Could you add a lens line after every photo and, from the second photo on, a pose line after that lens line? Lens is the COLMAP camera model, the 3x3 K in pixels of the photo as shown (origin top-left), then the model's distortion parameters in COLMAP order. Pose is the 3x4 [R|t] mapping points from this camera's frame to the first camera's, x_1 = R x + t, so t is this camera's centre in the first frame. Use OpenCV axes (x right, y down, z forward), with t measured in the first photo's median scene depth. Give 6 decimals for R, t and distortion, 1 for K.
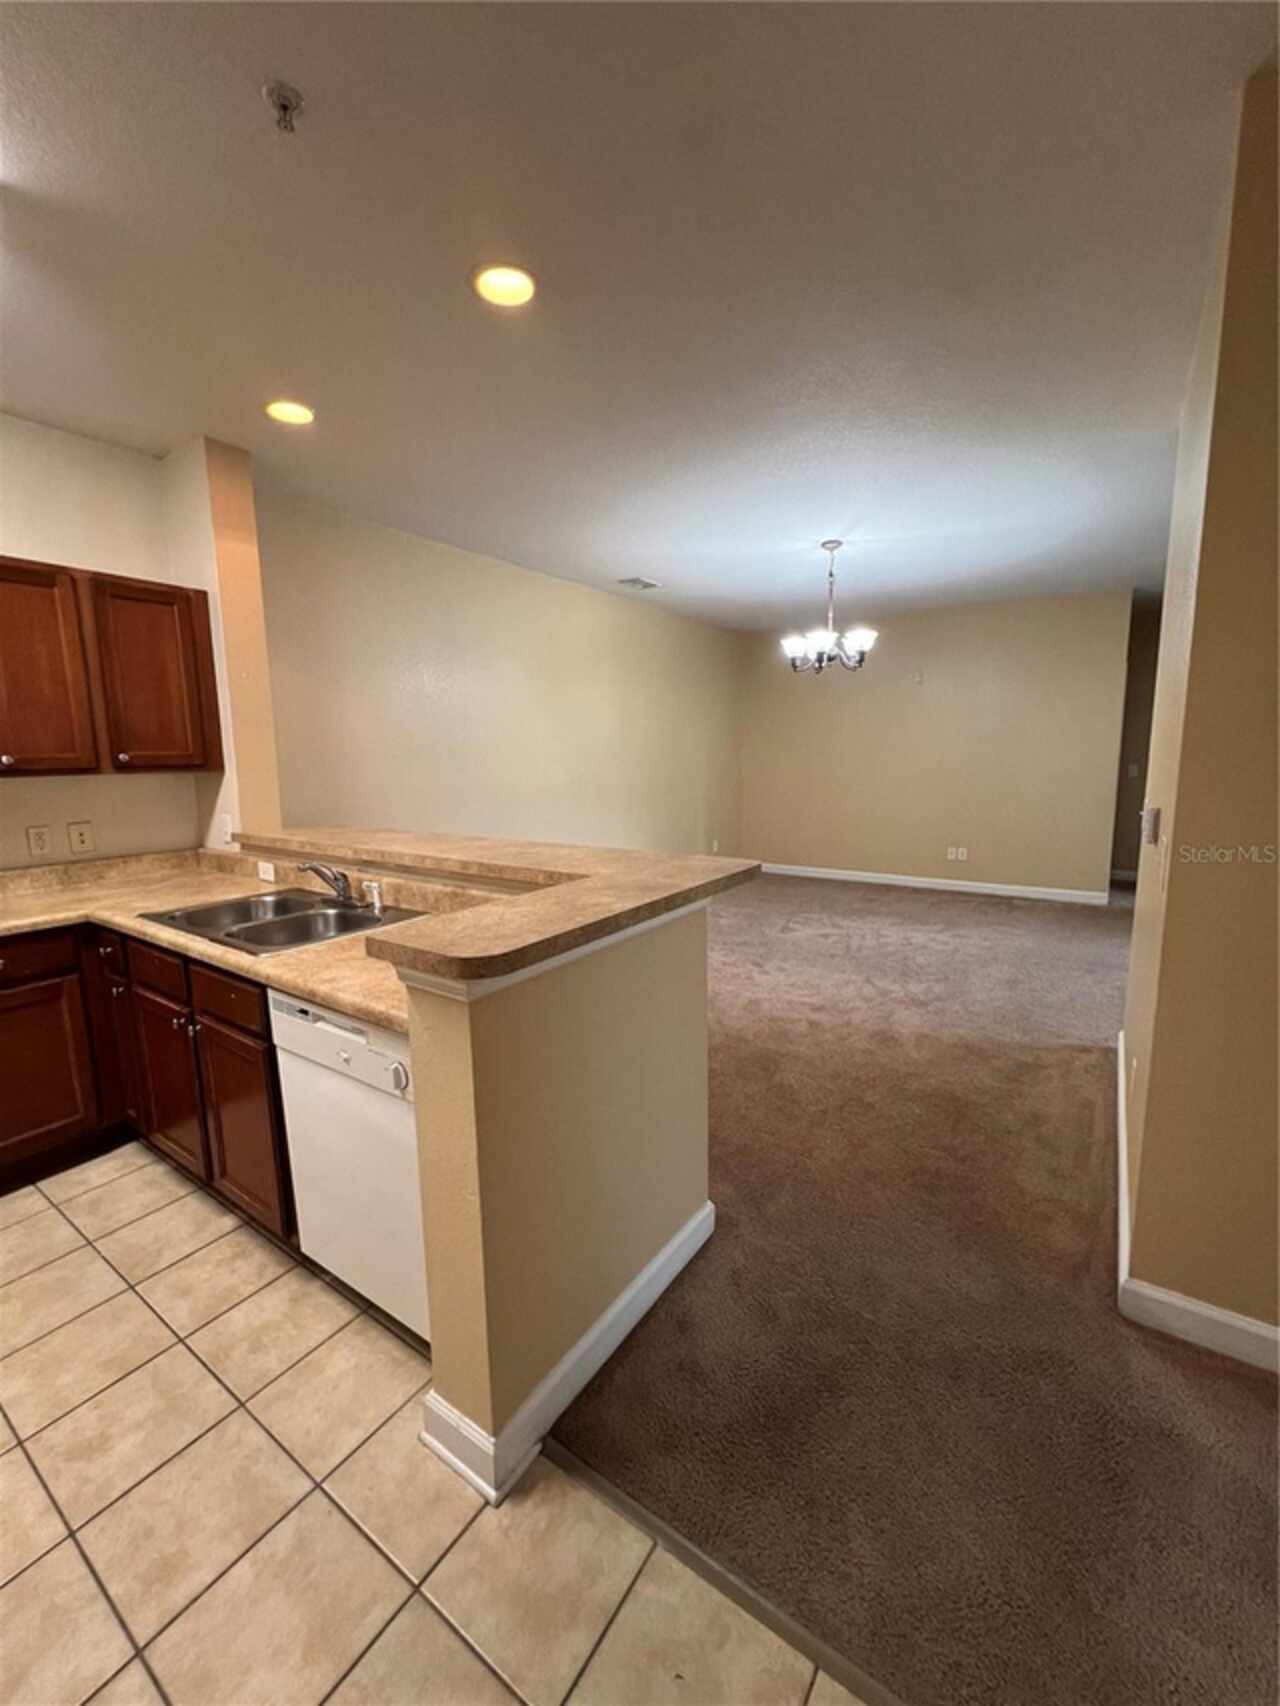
lens RADIAL K [[678.9, 0, 626.6], [0, 678.9, 847.8], [0, 0, 1]] dist [0.001718, 0.000358]
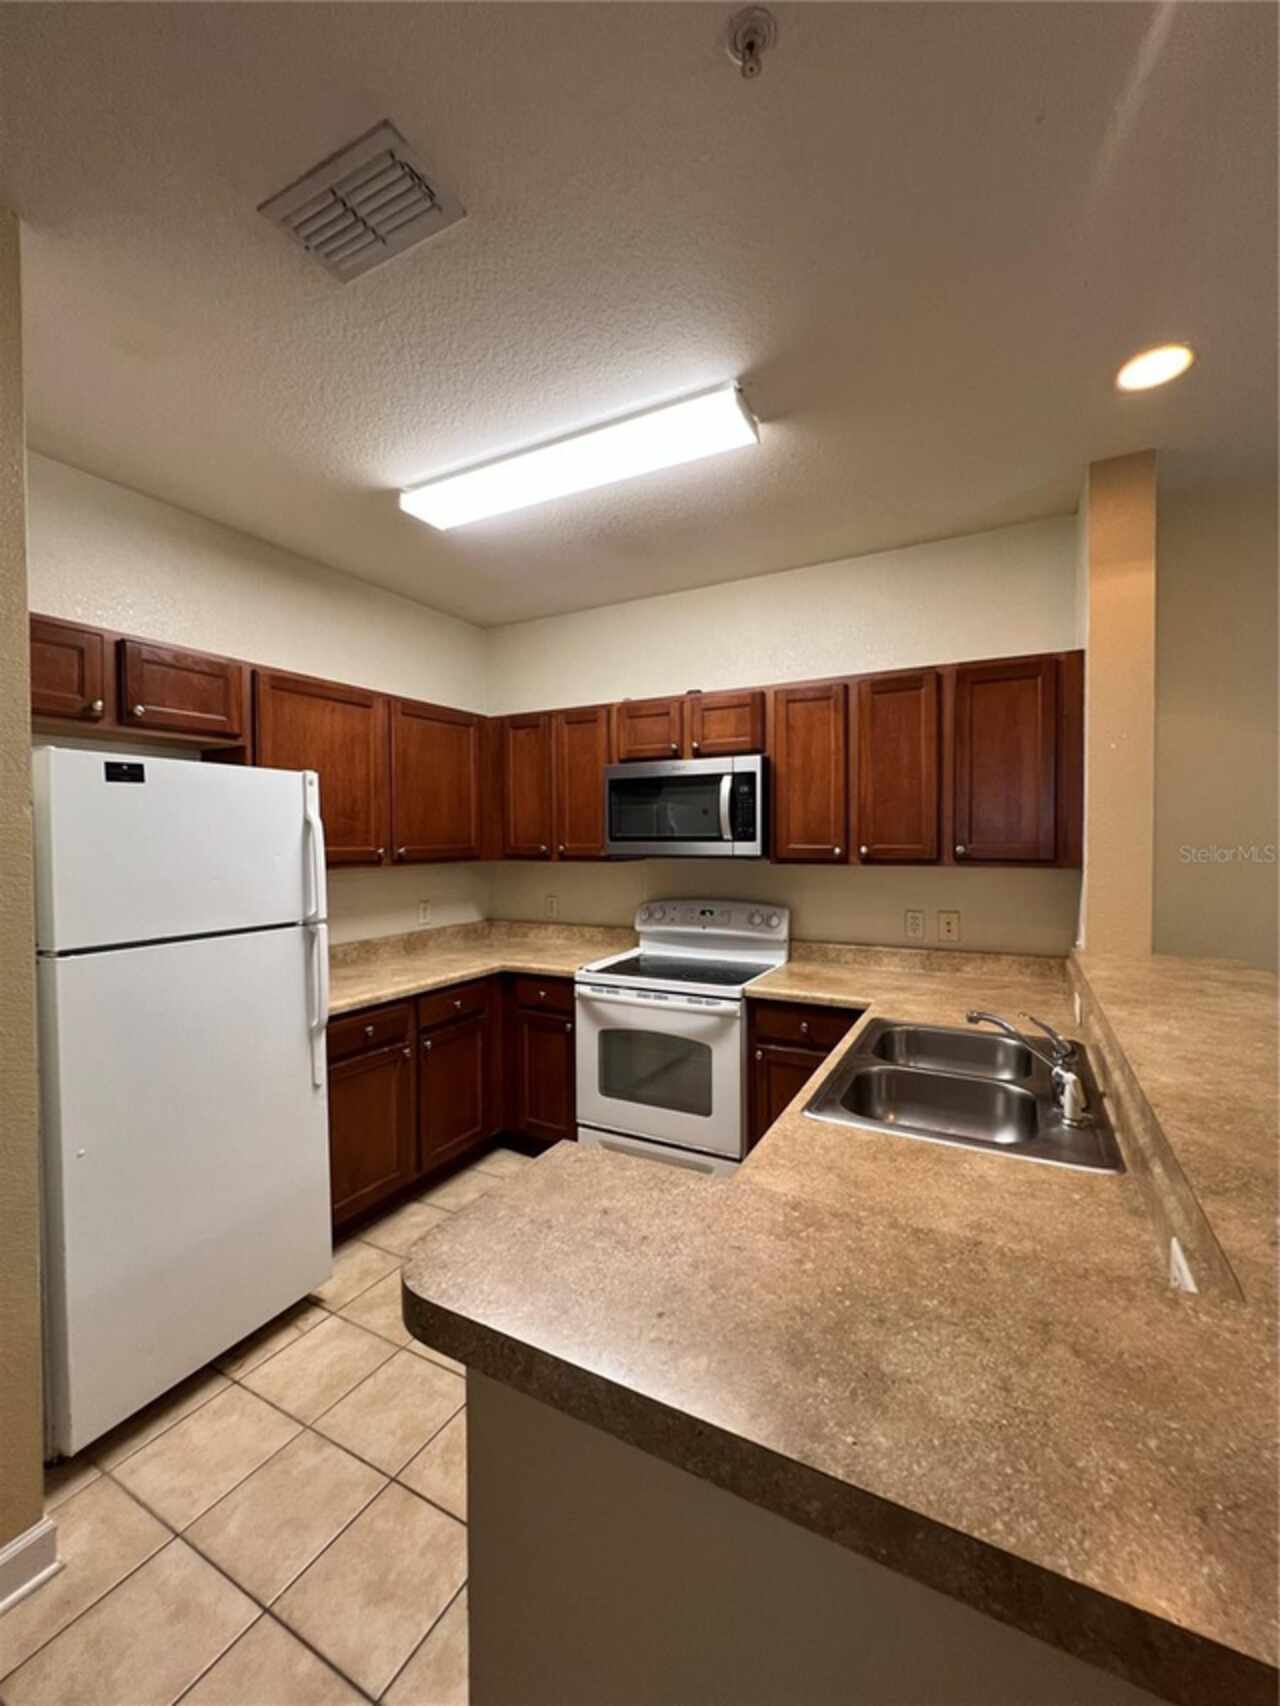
lens RADIAL K [[680.5, 0, 631.7], [0, 680.5, 854.5], [0, 0, 1]] dist [0.000445, 0.000490]
pose [[0.120376, 0.040141, -0.991916, 0.139523], [-0.138082, 0.990146, 0.023312, -0.081886], [0.983078, 0.134160, 0.124733, 0.414408]]
